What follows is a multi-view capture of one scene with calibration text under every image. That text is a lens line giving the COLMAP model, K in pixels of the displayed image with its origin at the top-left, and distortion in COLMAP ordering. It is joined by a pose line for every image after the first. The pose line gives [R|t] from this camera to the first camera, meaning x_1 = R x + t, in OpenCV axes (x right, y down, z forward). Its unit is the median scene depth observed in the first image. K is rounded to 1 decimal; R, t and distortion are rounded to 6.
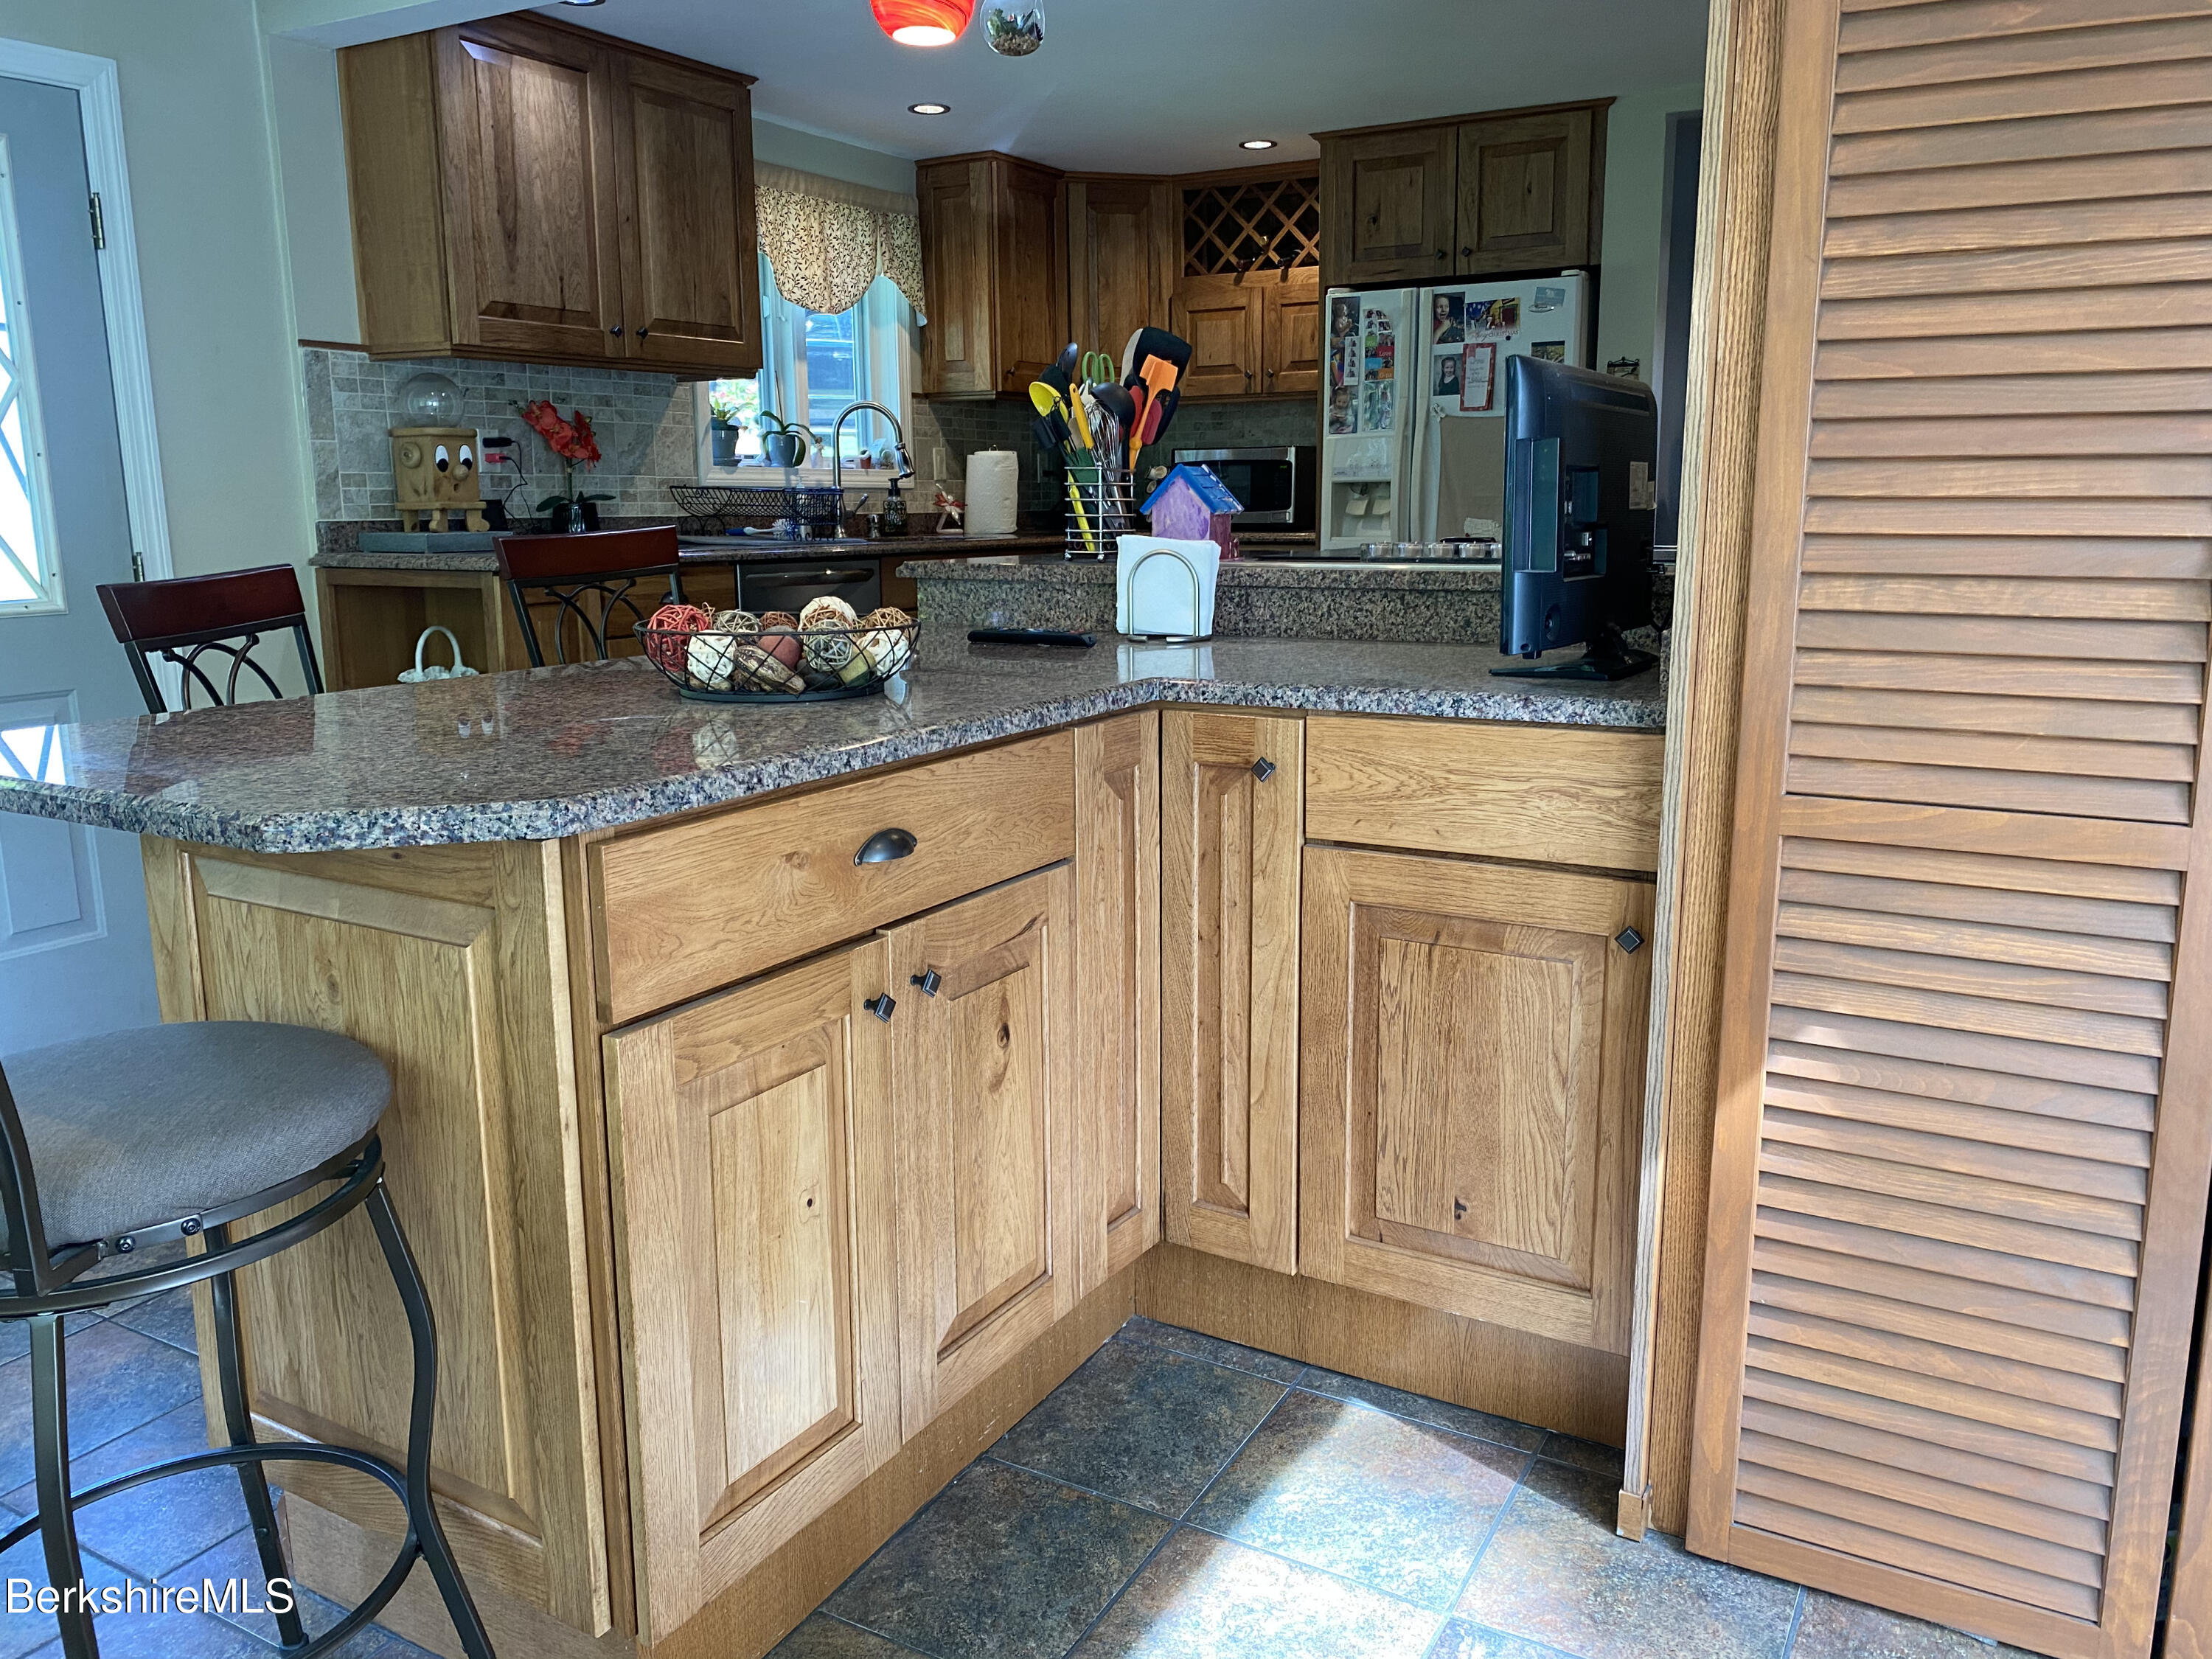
lens RADIAL K [[1683.2, 0, 1097.3], [0, 1683.2, 800.8], [0, 0, 1]] dist [0.082365, -0.170865]
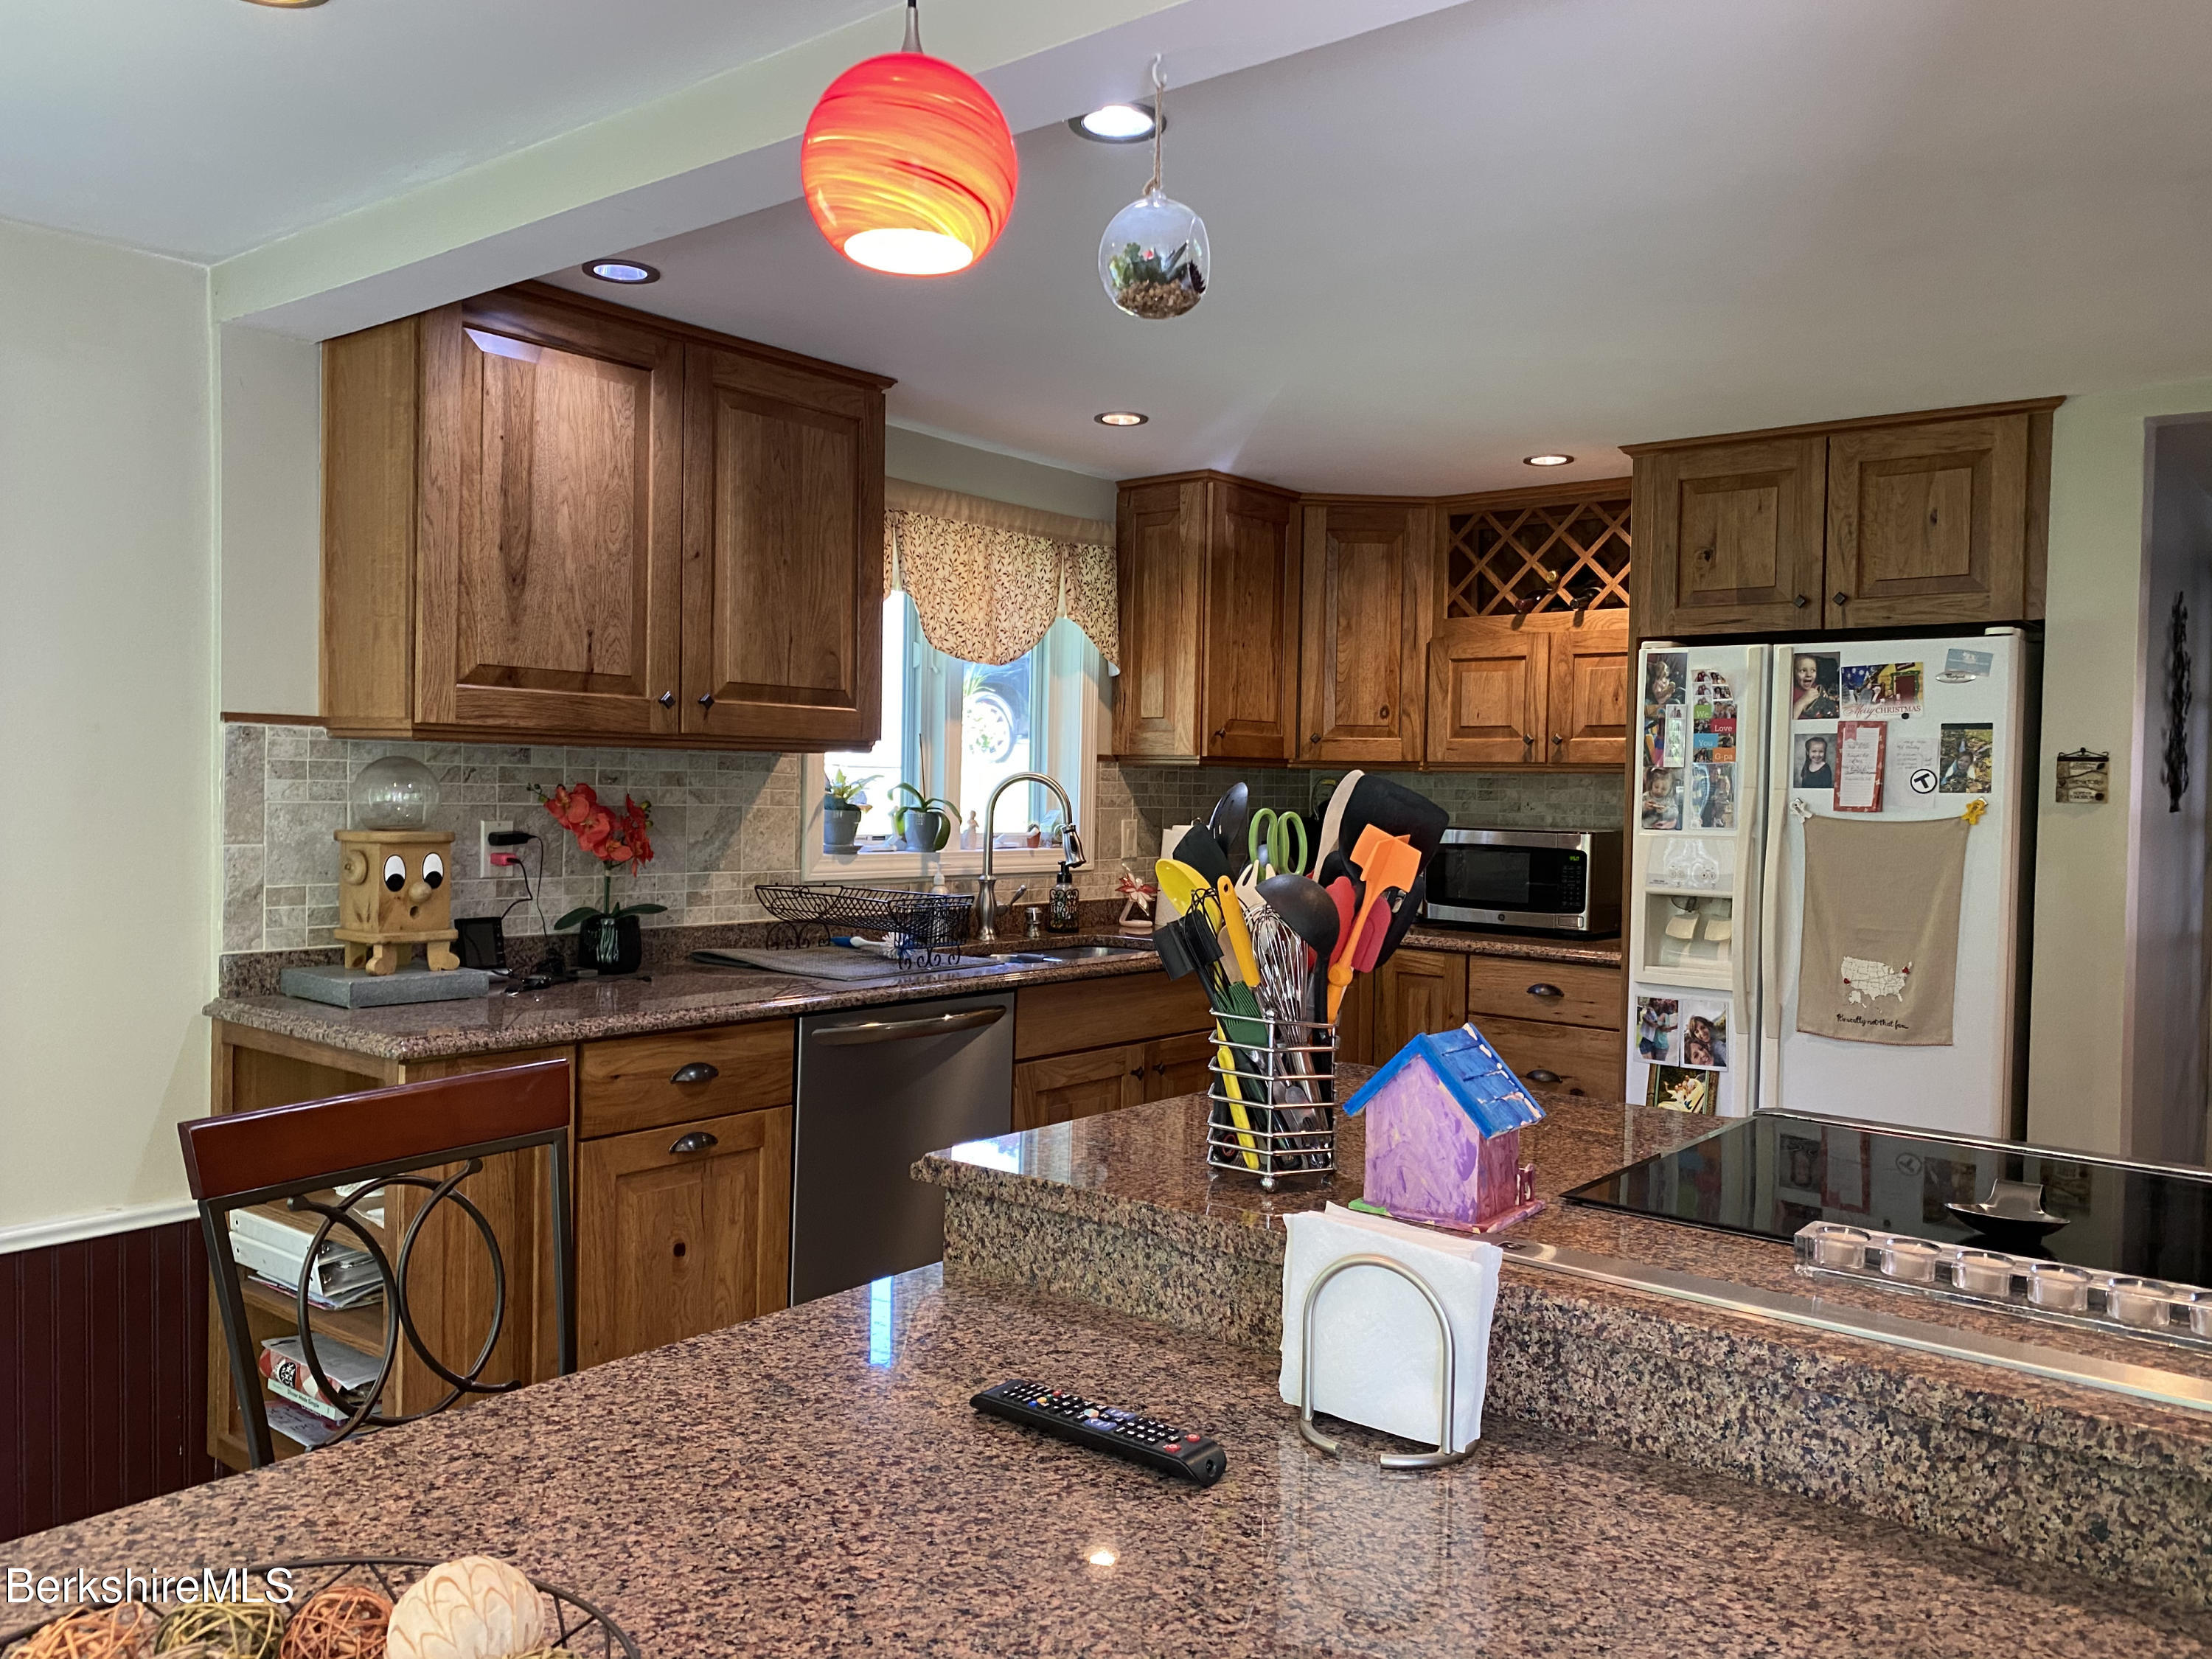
lens RADIAL K [[1676.3, 0, 1097.2], [0, 1676.3, 833.4], [0, 0, 1]] dist [0.072504, -0.127833]
pose [[0.987741, 0.033461, -0.152475, 0.014871], [-0.056214, 0.987471, -0.147452, -0.098181], [0.145631, 0.154215, 0.977246, 0.256184]]
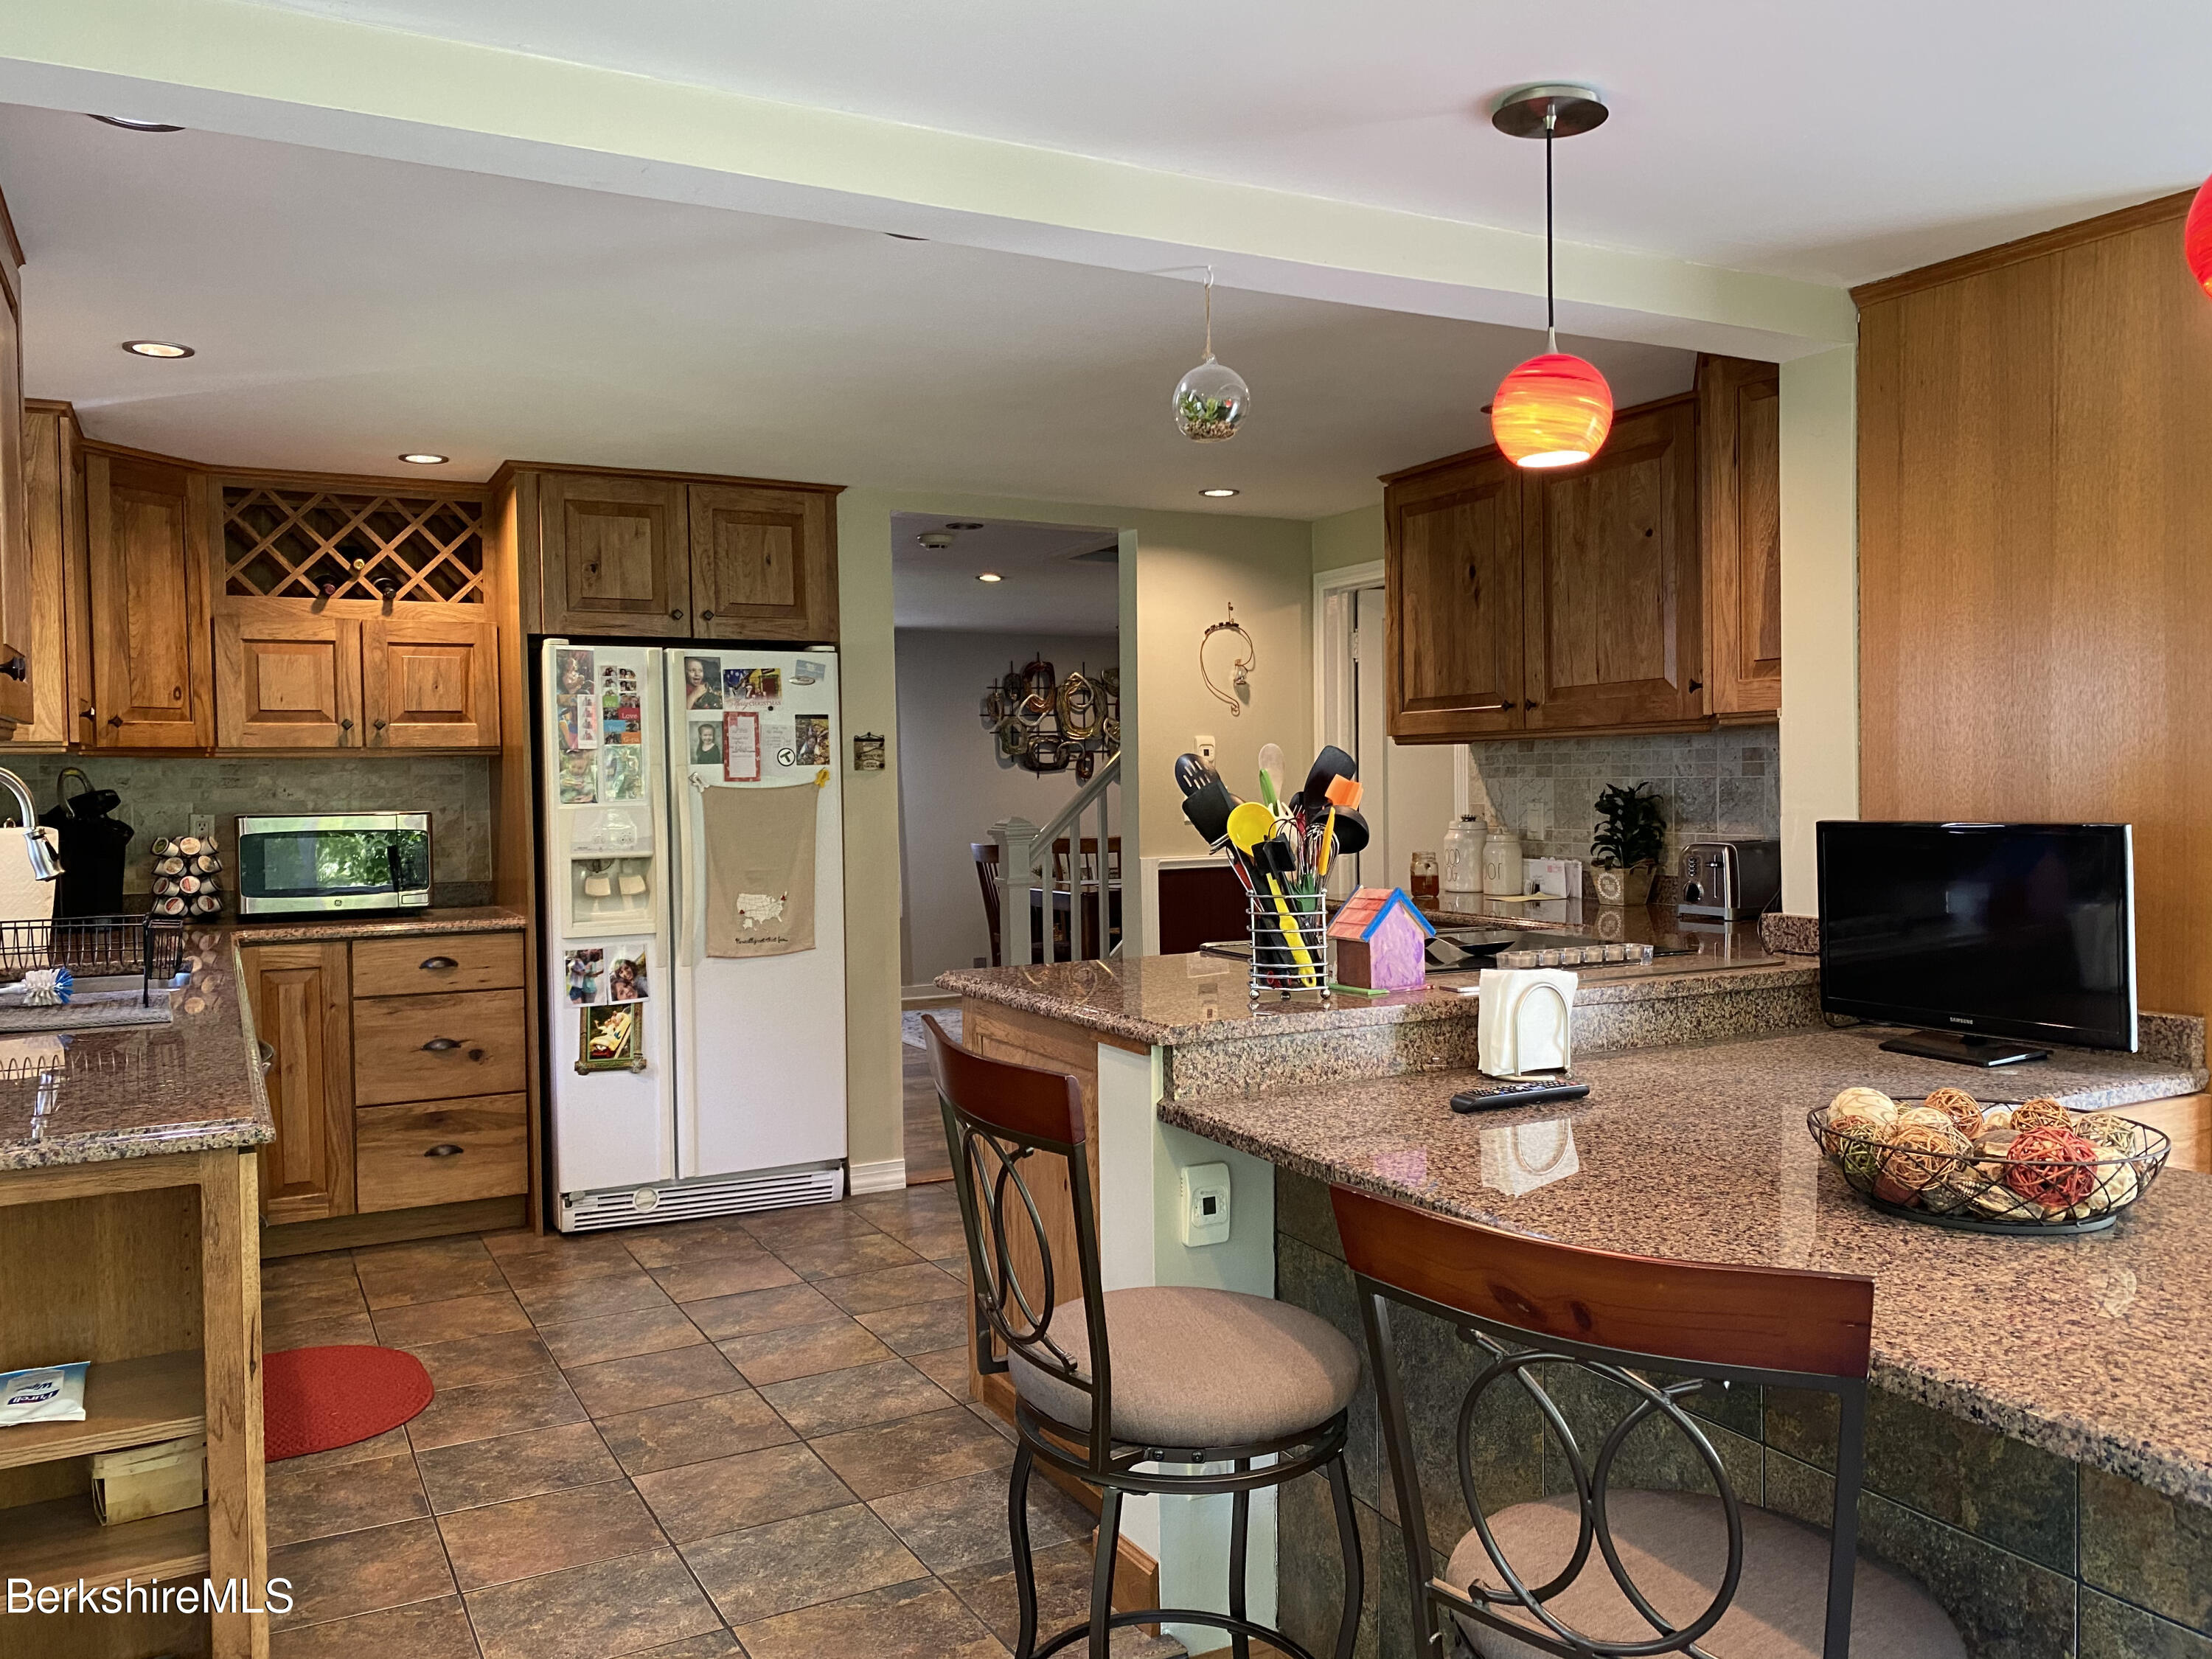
lens RADIAL K [[1679.9, 0, 1119.1], [0, 1679.9, 828.1], [0, 0, 1]] dist [0.065282, -0.076876]
pose [[0.532722, -0.024241, 0.845943, -0.456349], [0.162037, 0.984018, -0.073843, -0.103692], [-0.830633, 0.176412, 0.528136, 0.345283]]
